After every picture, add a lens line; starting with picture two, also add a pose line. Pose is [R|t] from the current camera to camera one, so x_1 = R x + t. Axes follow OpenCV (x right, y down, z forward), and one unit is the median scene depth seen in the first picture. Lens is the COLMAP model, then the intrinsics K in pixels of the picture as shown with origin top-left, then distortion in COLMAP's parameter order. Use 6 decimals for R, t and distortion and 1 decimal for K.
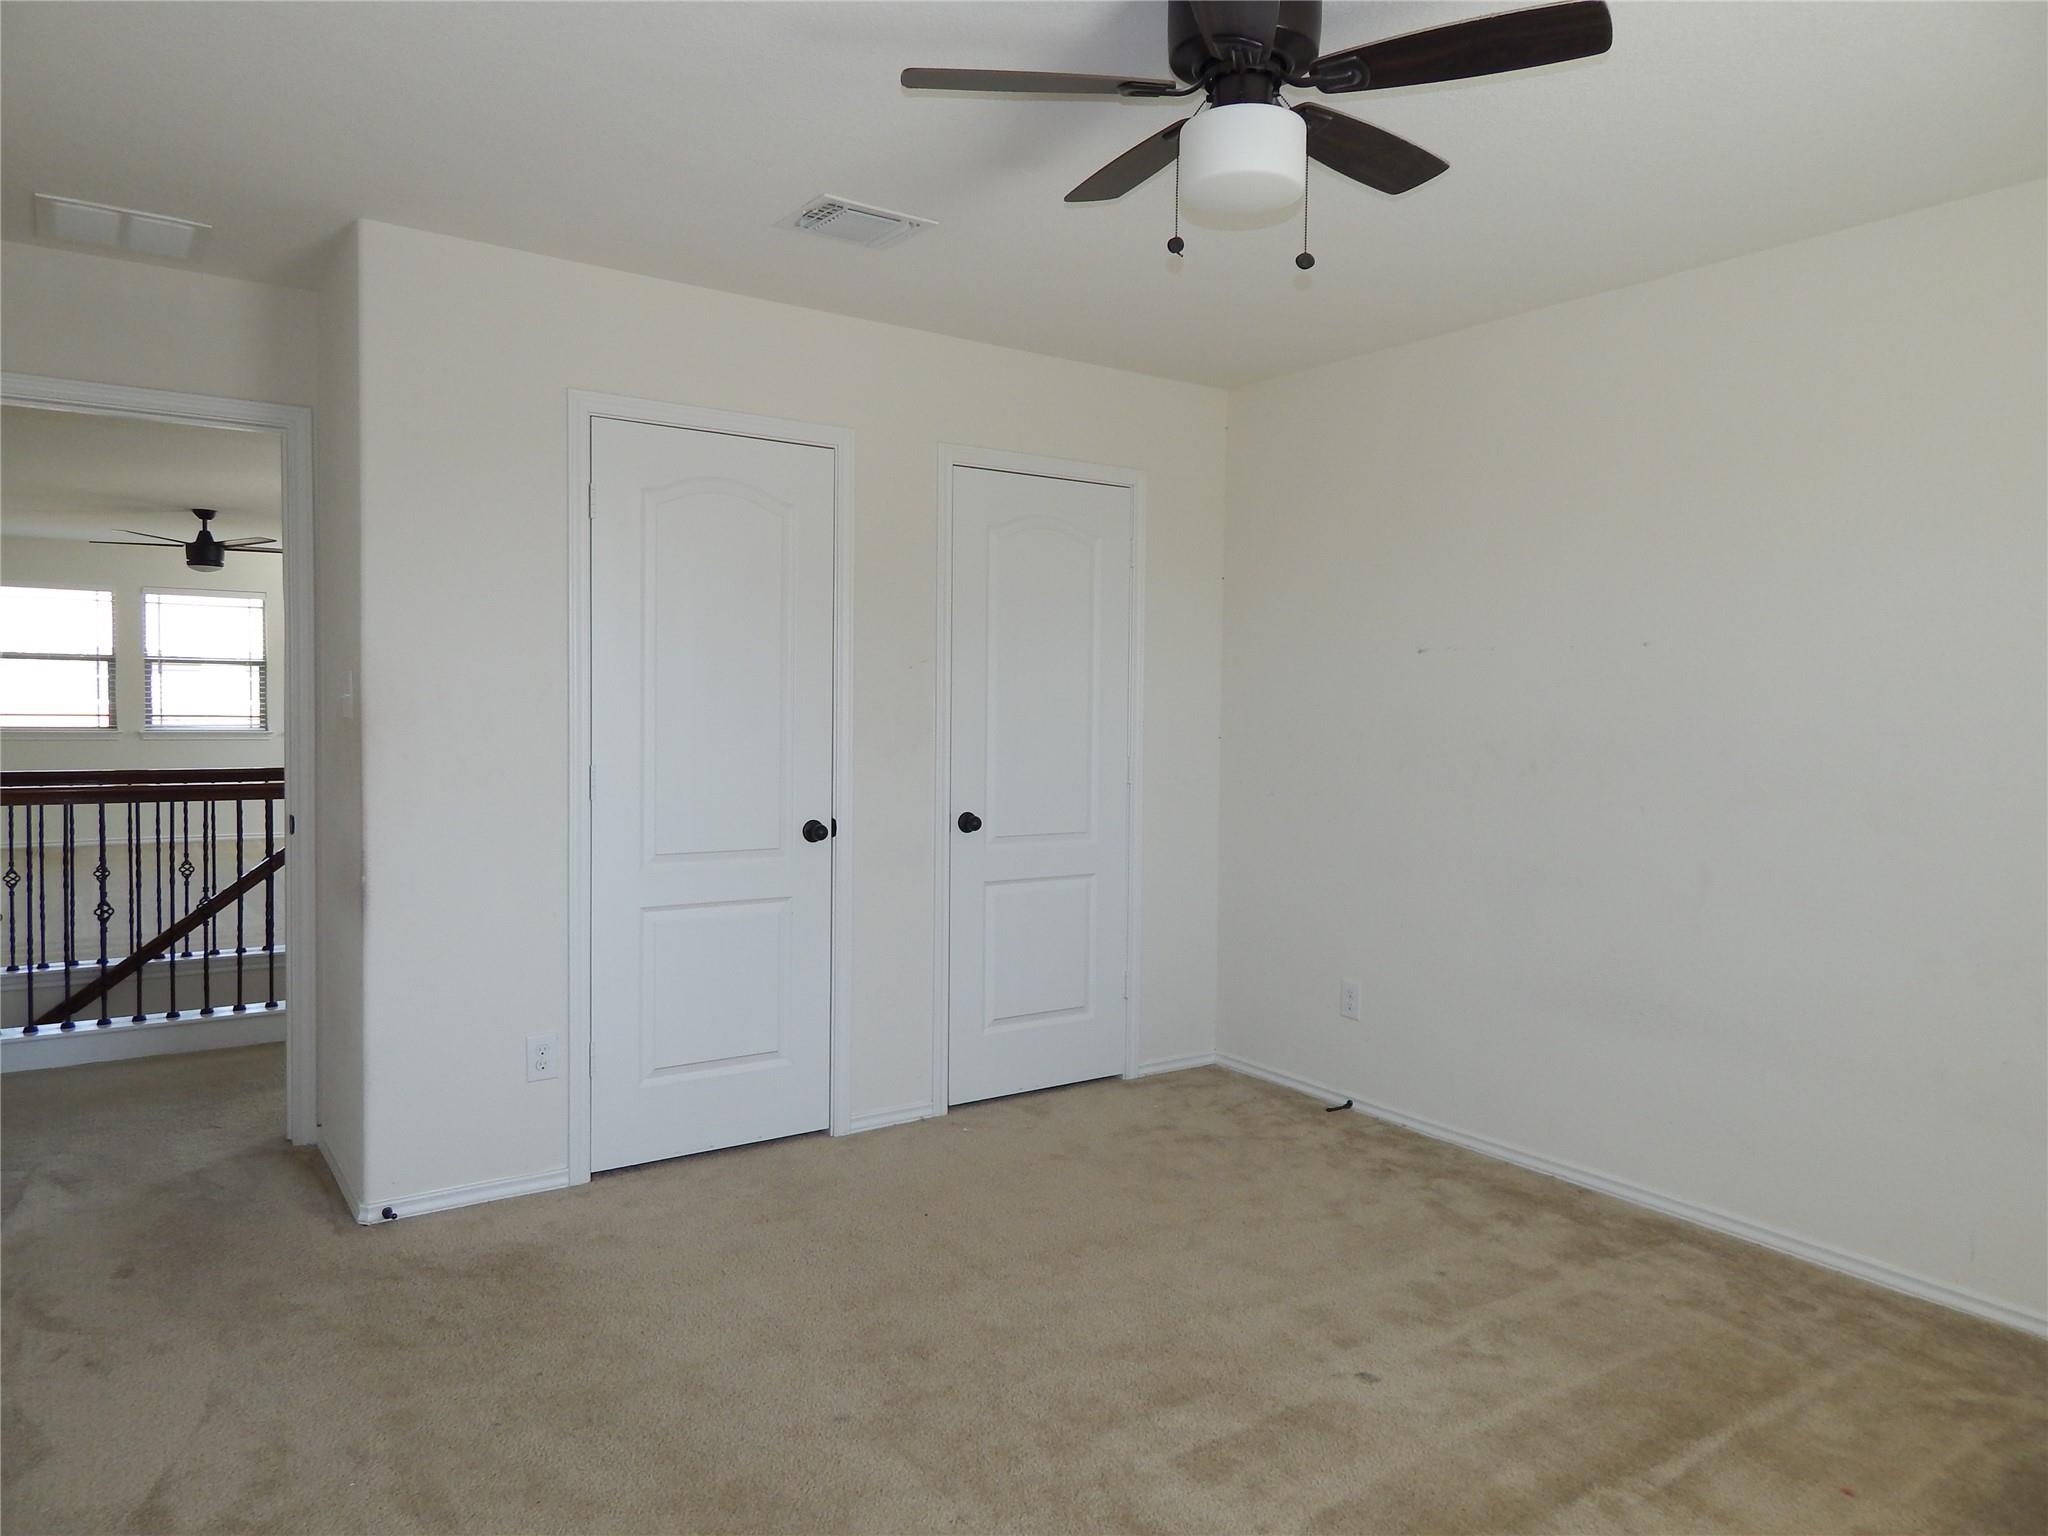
lens RADIAL K [[1343.0, 0, 1030.6], [0, 1343.0, 762.3], [0, 0, 1]] dist [-0.003489, 0.002025]
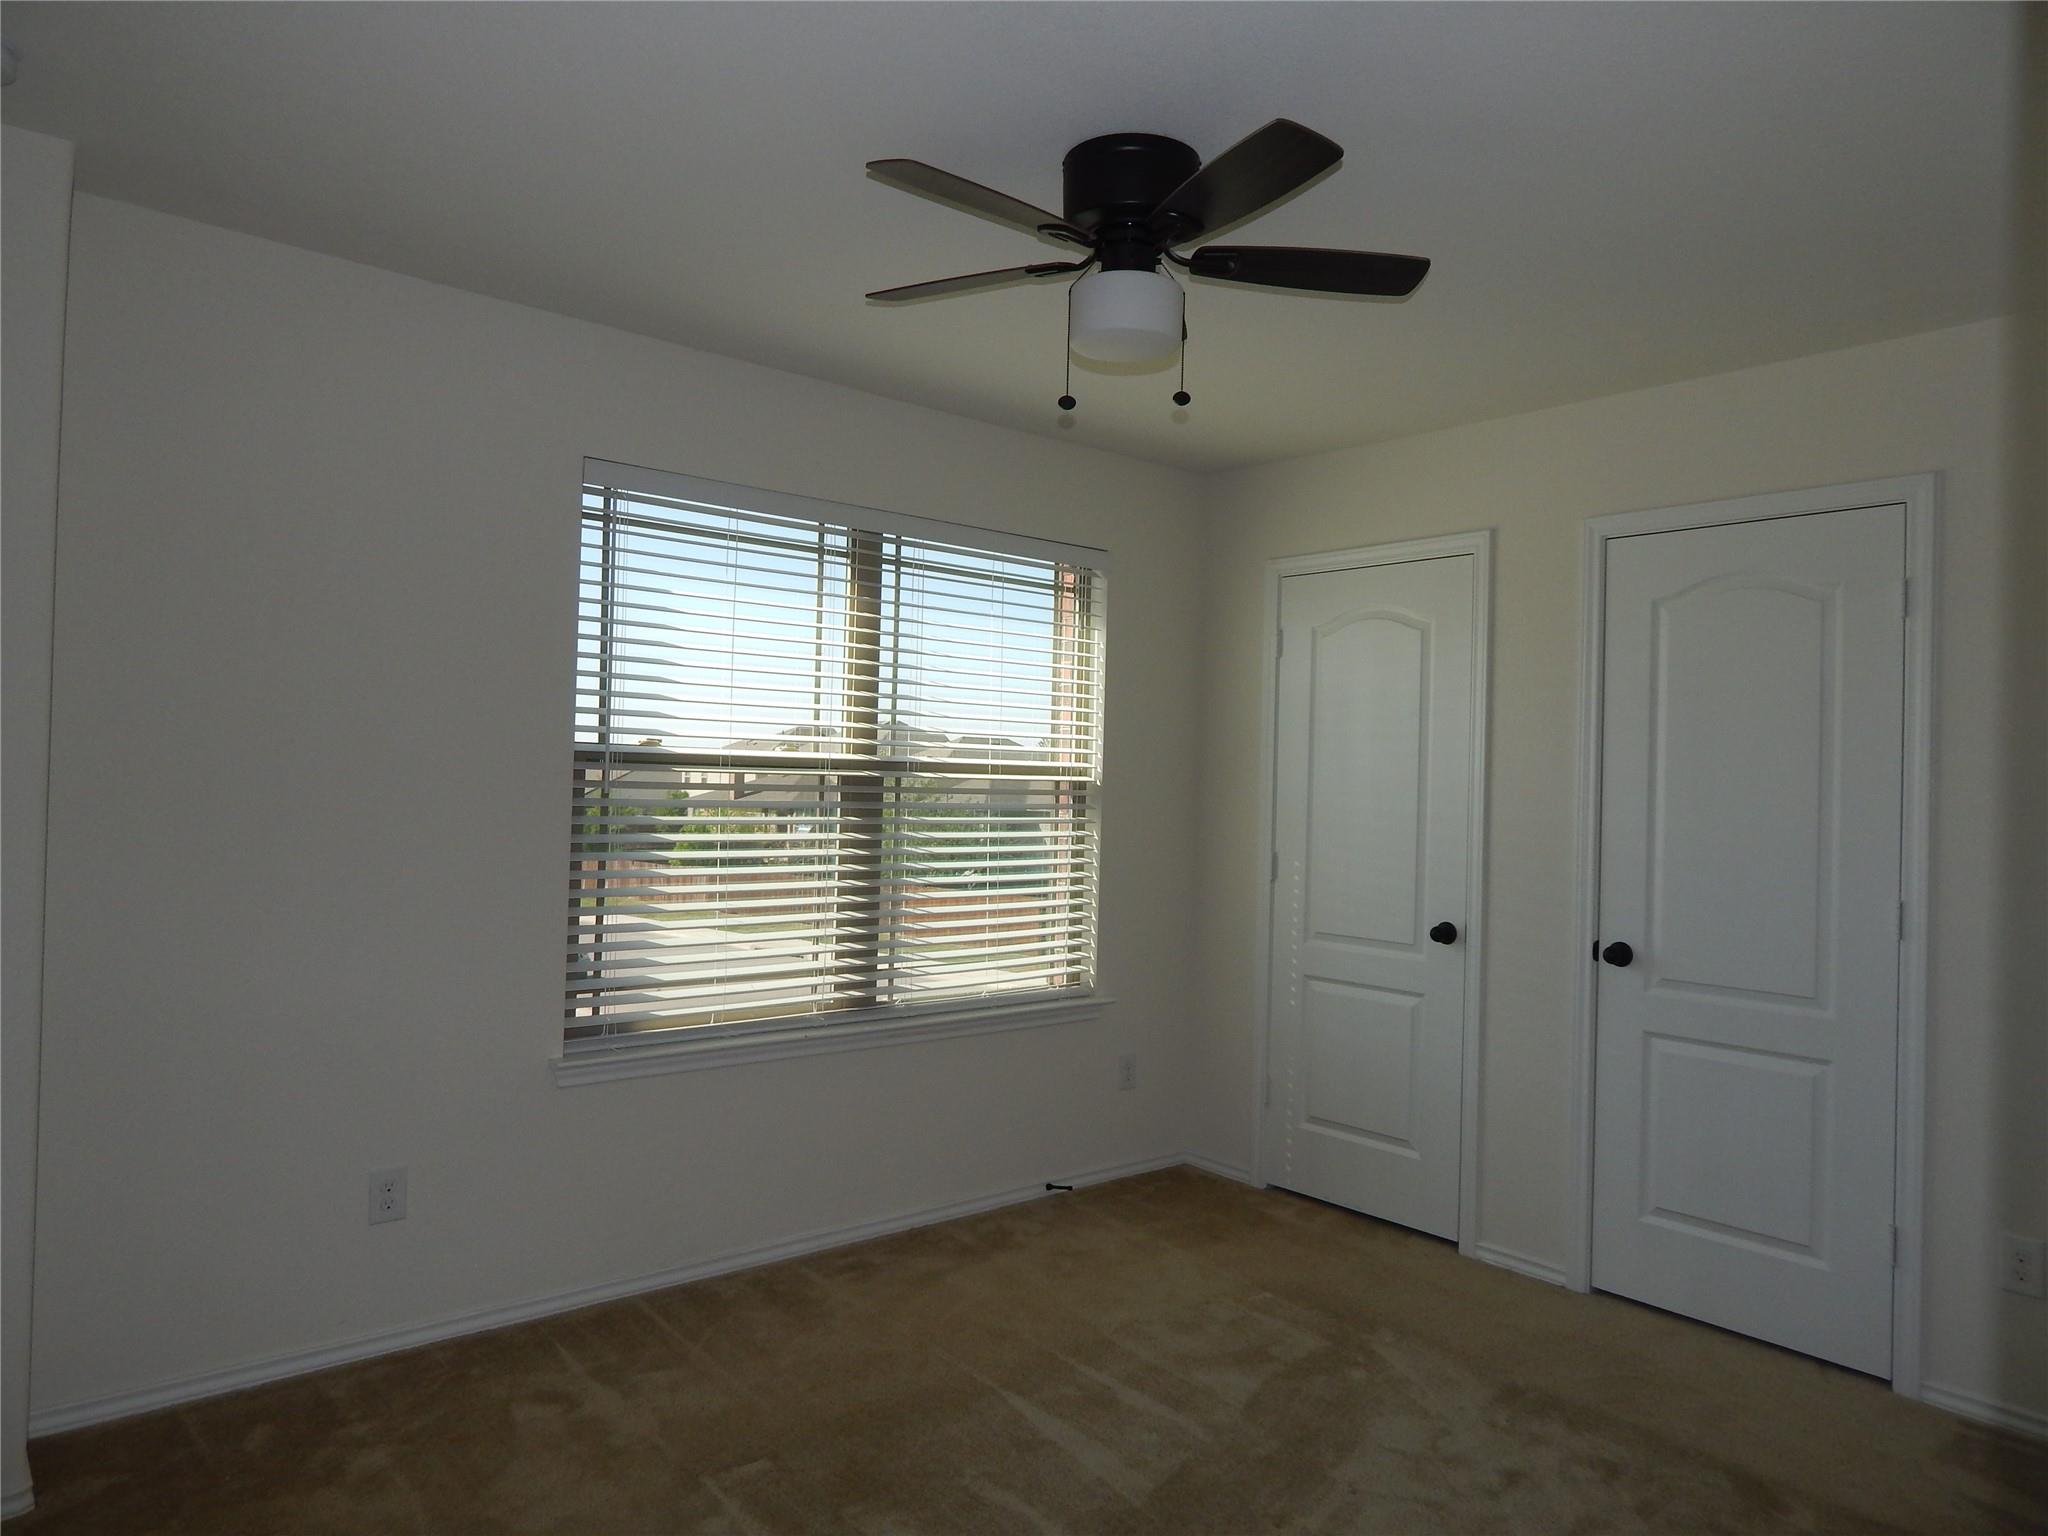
lens RADIAL K [[1343.0, 0, 1006.6], [0, 1343.0, 757.9], [0, 0, 1]] dist [-0.003489, 0.002025]
pose [[0.066199, -0.035882, -0.997161, 0.767688], [-0.084420, 0.995569, -0.041429, -0.010463], [0.994229, 0.086923, 0.062877, 0.544919]]
